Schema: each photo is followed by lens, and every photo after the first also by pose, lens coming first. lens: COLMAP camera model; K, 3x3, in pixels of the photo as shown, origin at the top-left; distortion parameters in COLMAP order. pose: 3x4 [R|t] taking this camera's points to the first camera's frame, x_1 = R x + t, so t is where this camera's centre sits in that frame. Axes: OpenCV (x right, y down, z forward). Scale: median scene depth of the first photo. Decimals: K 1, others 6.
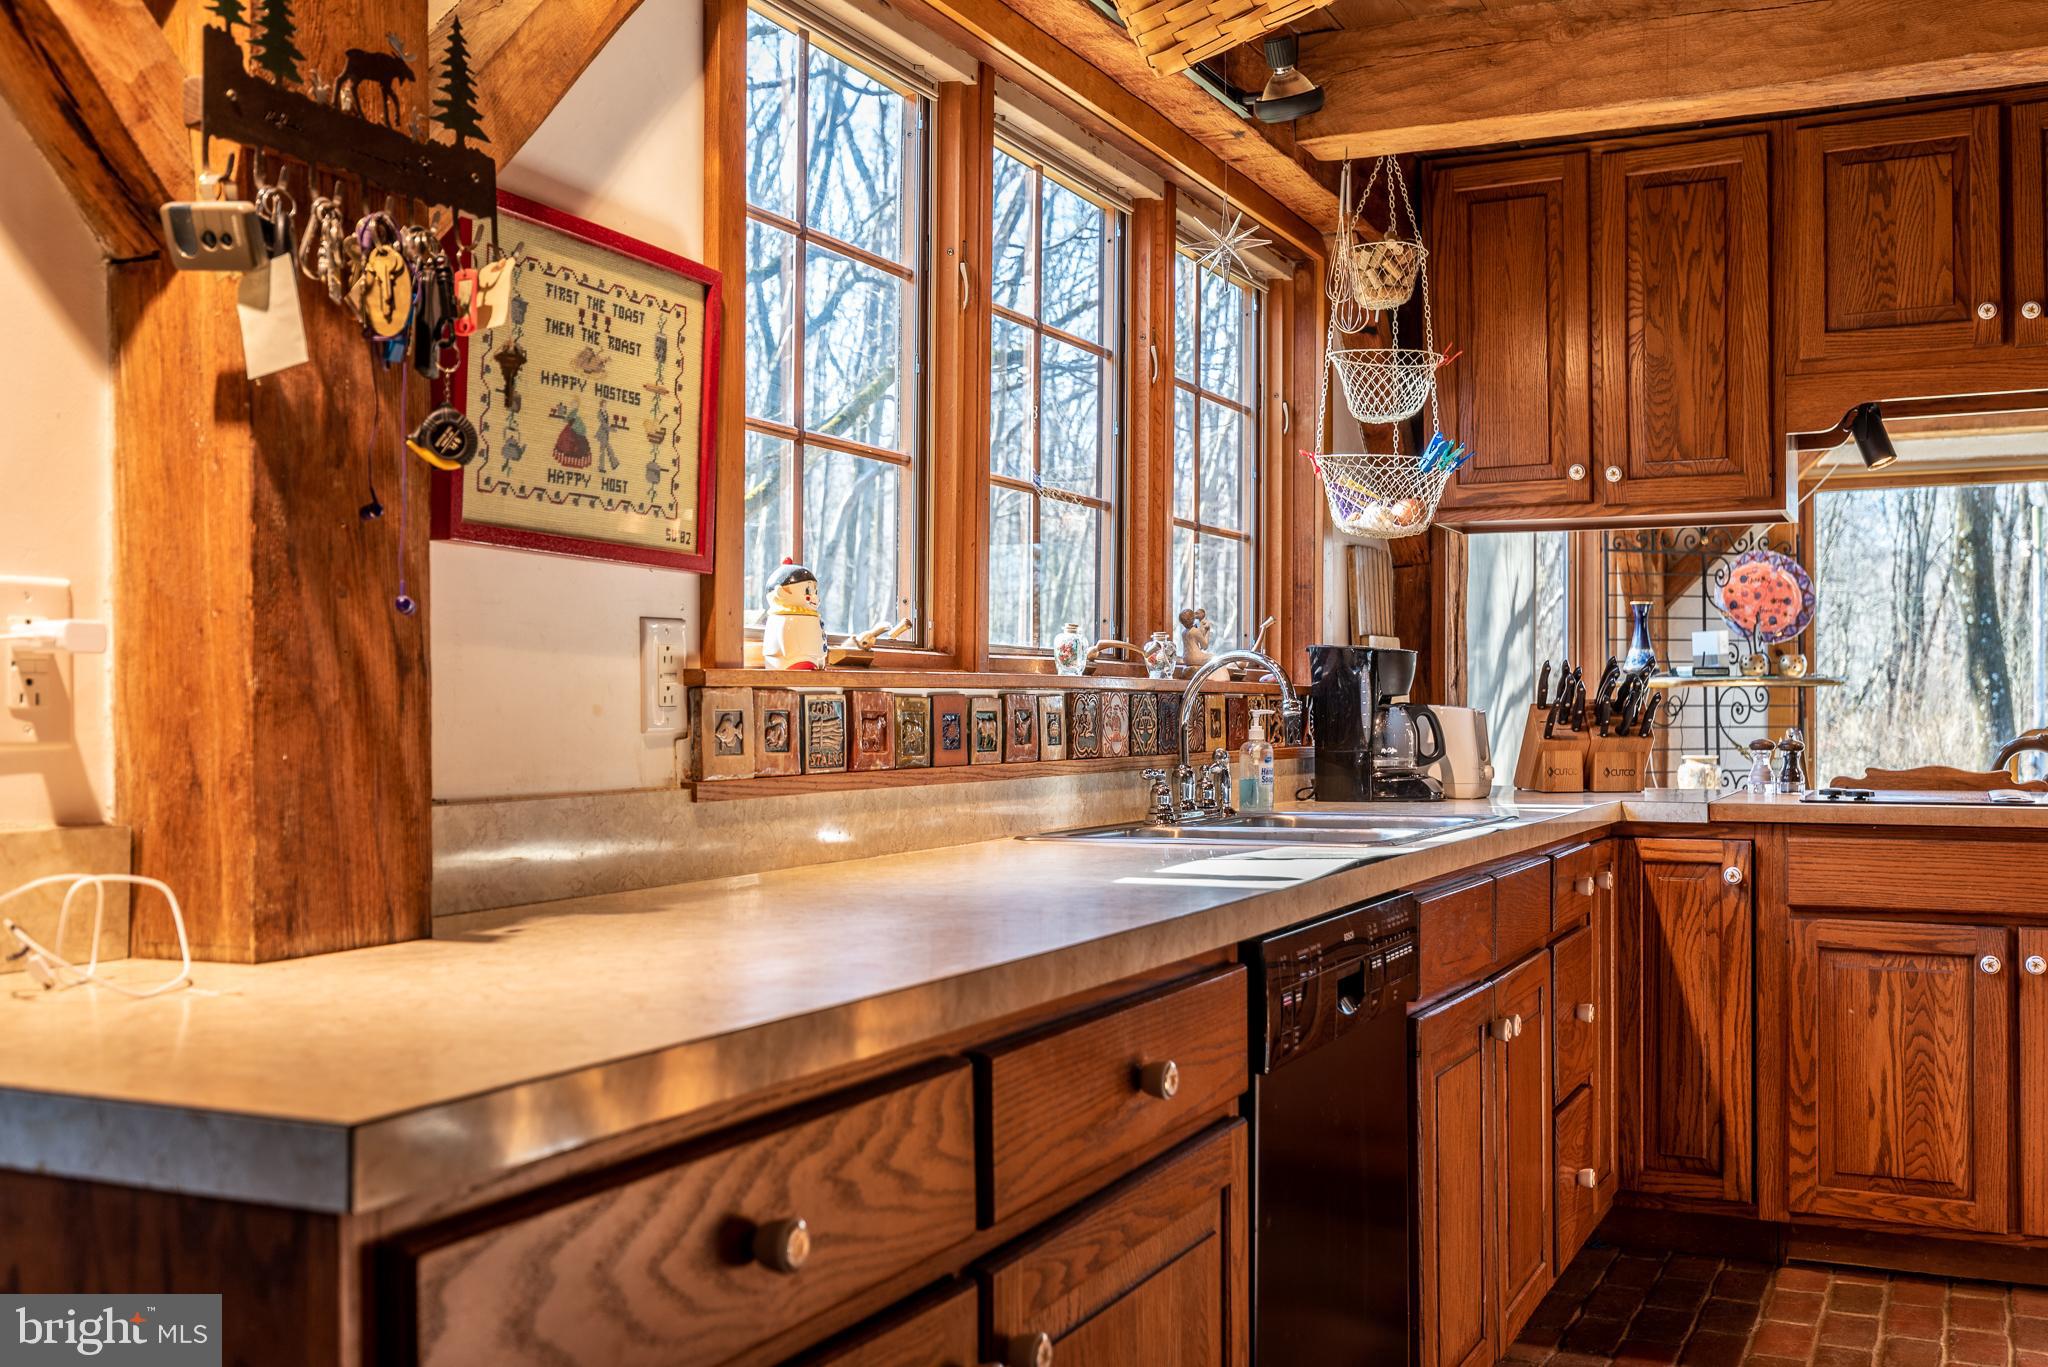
lens RADIAL K [[2035.5, 0, 1024.4], [0, 2035.5, 689.5], [0, 0, 1]] dist [0.000676, 0.000000]
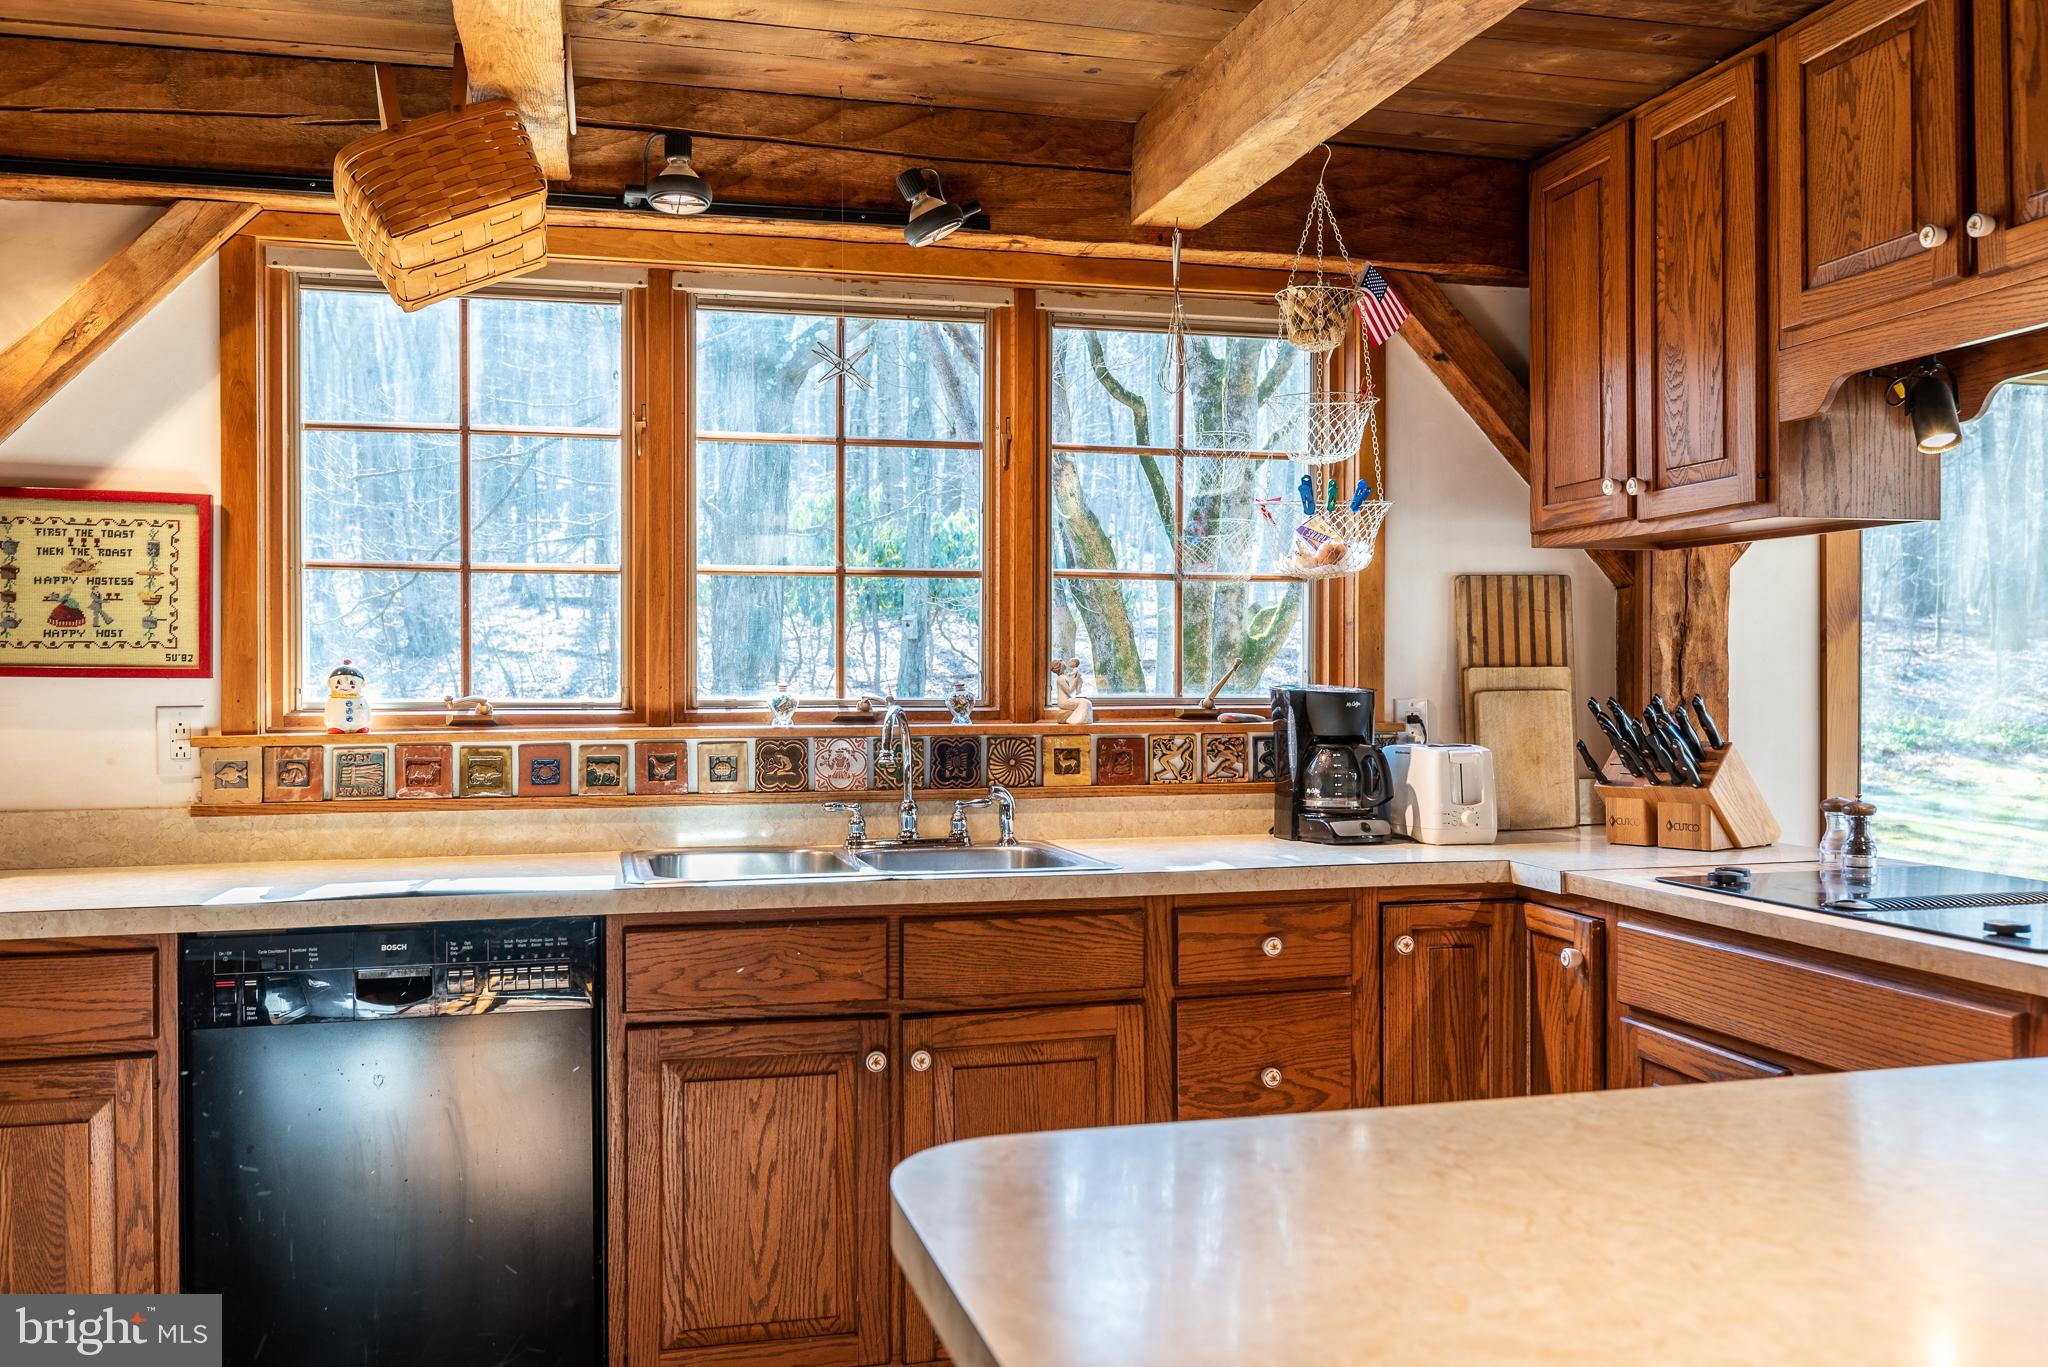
lens RADIAL K [[1710.7, 0, 1022.7], [0, 1710.7, 672.4], [0, 0, 1]] dist [-0.000452, -0.002079]
pose [[0.632176, 0.000150, -0.774825, 1.385714], [0.010009, 0.999915, 0.008360, -0.069169], [0.774760, -0.013041, 0.632121, 0.659578]]
